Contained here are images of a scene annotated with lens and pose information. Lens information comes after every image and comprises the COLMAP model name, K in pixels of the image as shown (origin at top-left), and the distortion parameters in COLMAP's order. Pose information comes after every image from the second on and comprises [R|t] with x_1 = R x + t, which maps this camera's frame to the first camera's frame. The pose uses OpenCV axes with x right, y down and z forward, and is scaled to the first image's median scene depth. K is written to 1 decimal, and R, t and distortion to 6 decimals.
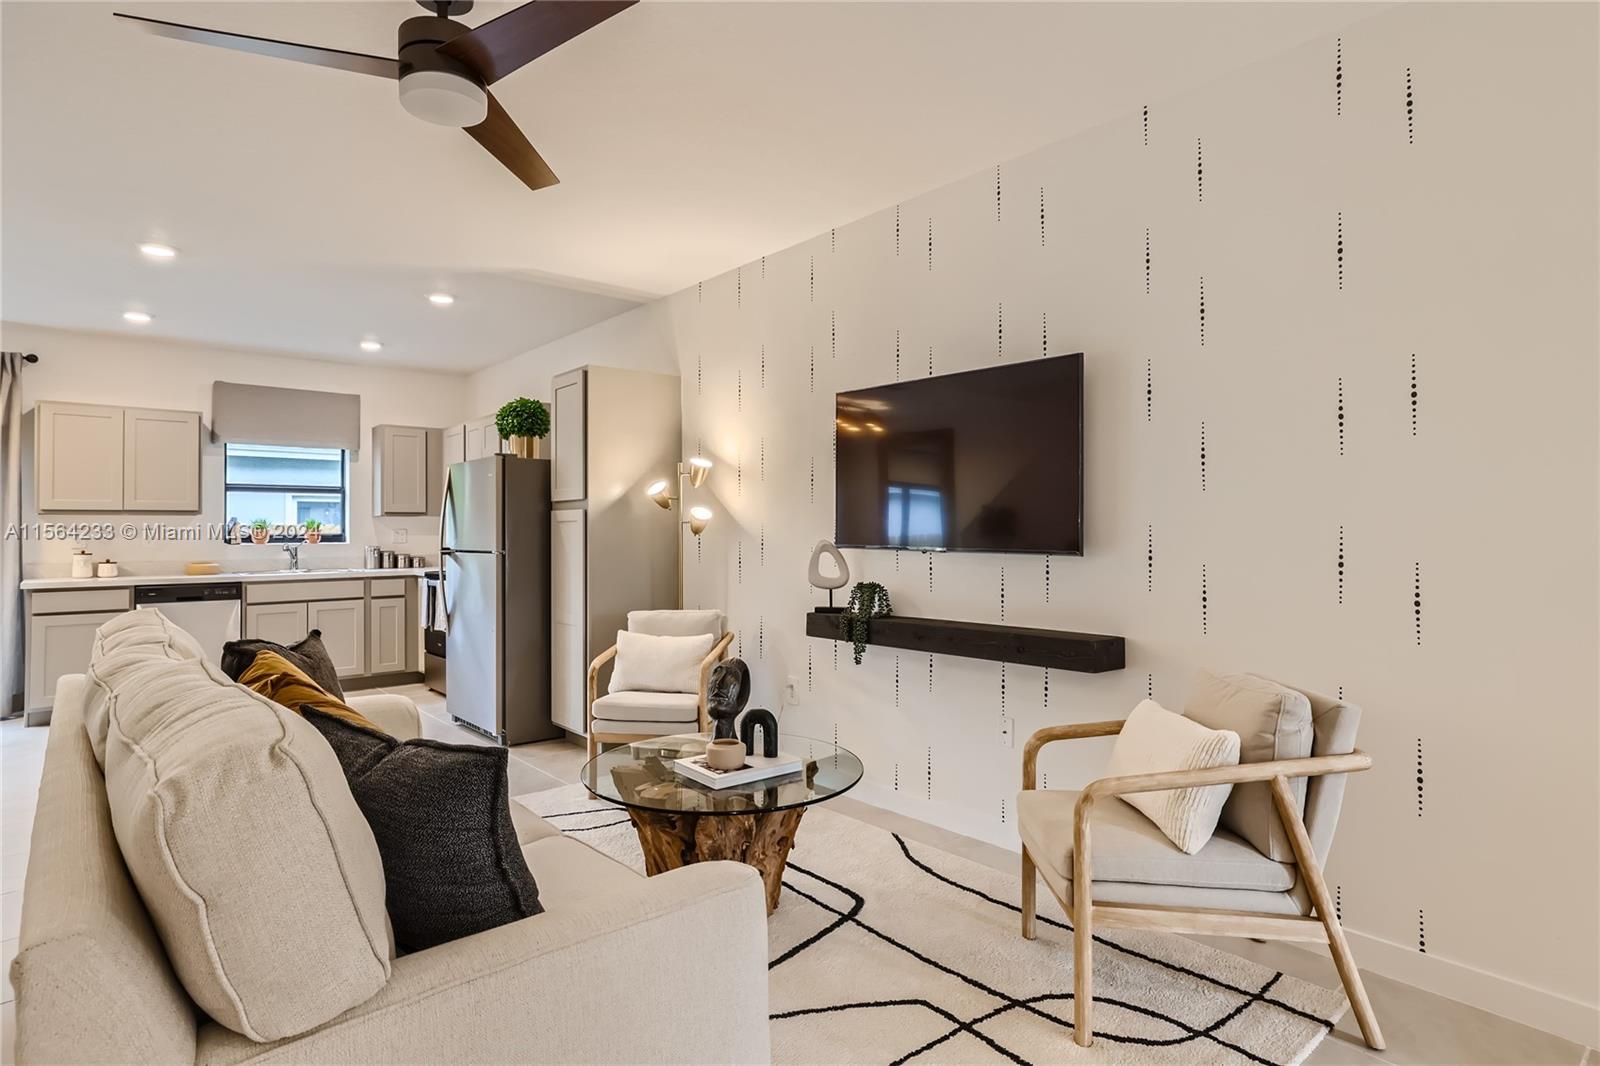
lens RADIAL K [[845.4, 0, 793.6], [0, 845.4, 523.2], [0, 0, 1]] dist [-0.038788, 0.026386]
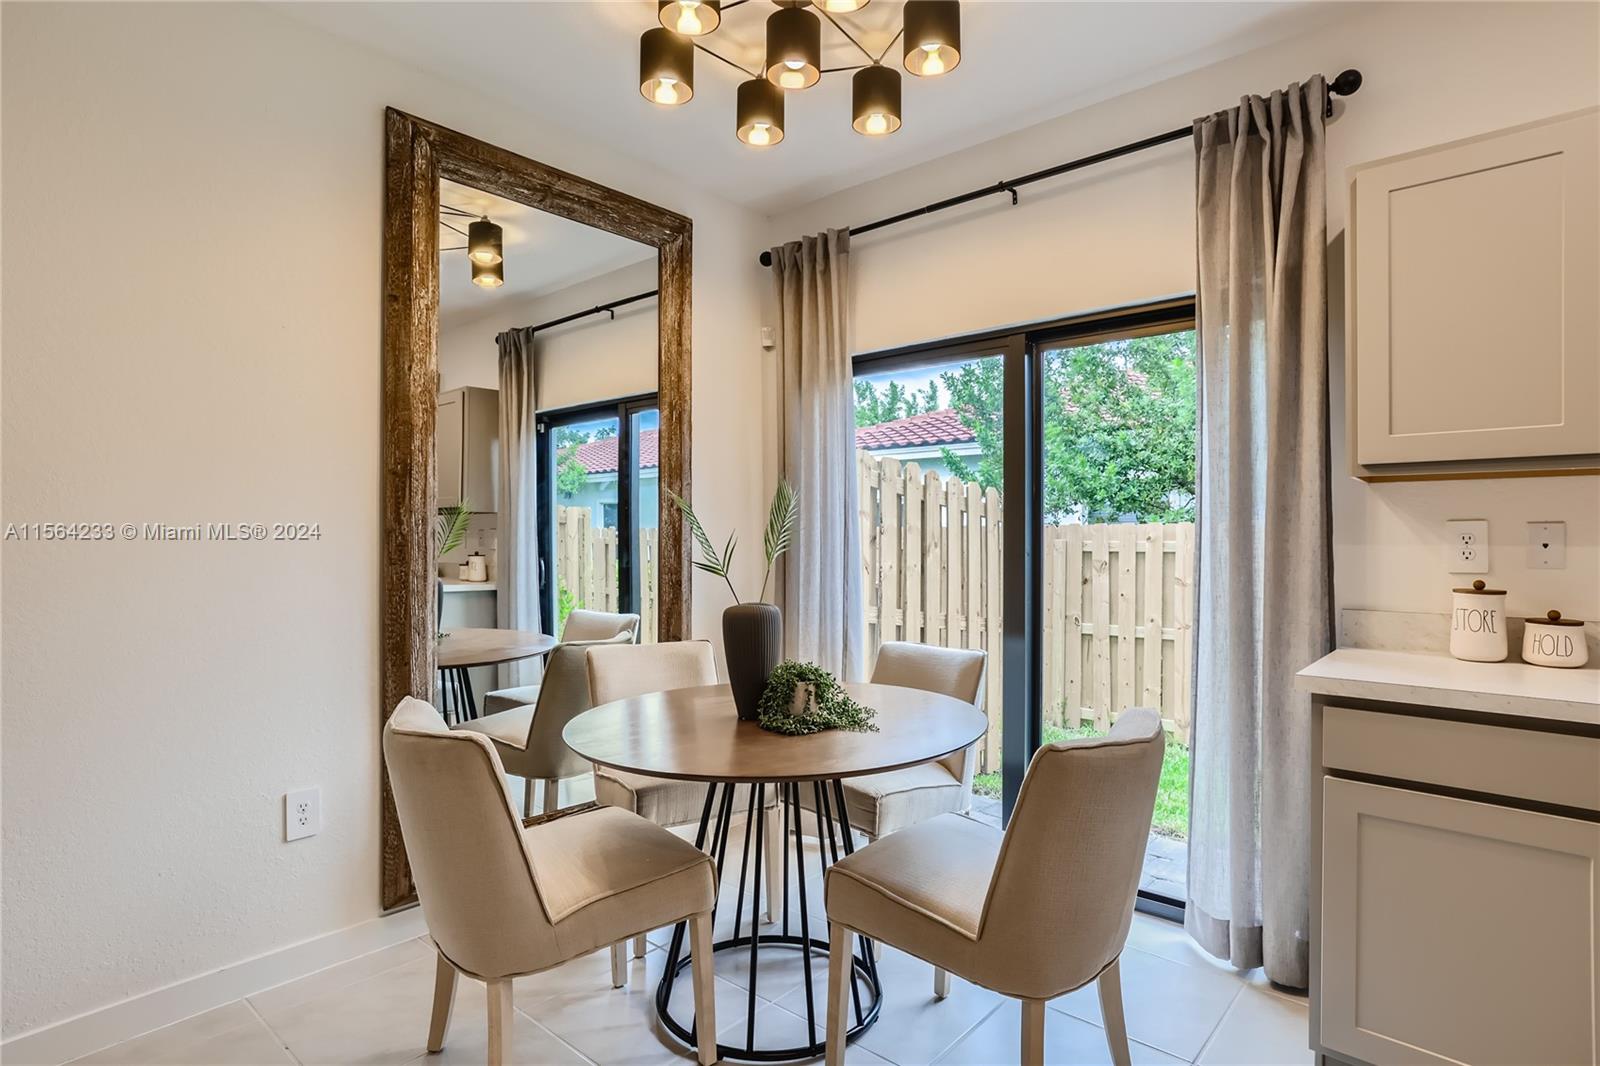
lens RADIAL K [[845.4, 0, 804.7], [0, 845.4, 531.1], [0, 0, 1]] dist [-0.038788, 0.026386]
pose [[0.139036, -0.002149, -0.990285, -0.558598], [0.008171, 0.999966, -0.001023, 0.009929], [0.990254, -0.007949, 0.139049, 0.687057]]
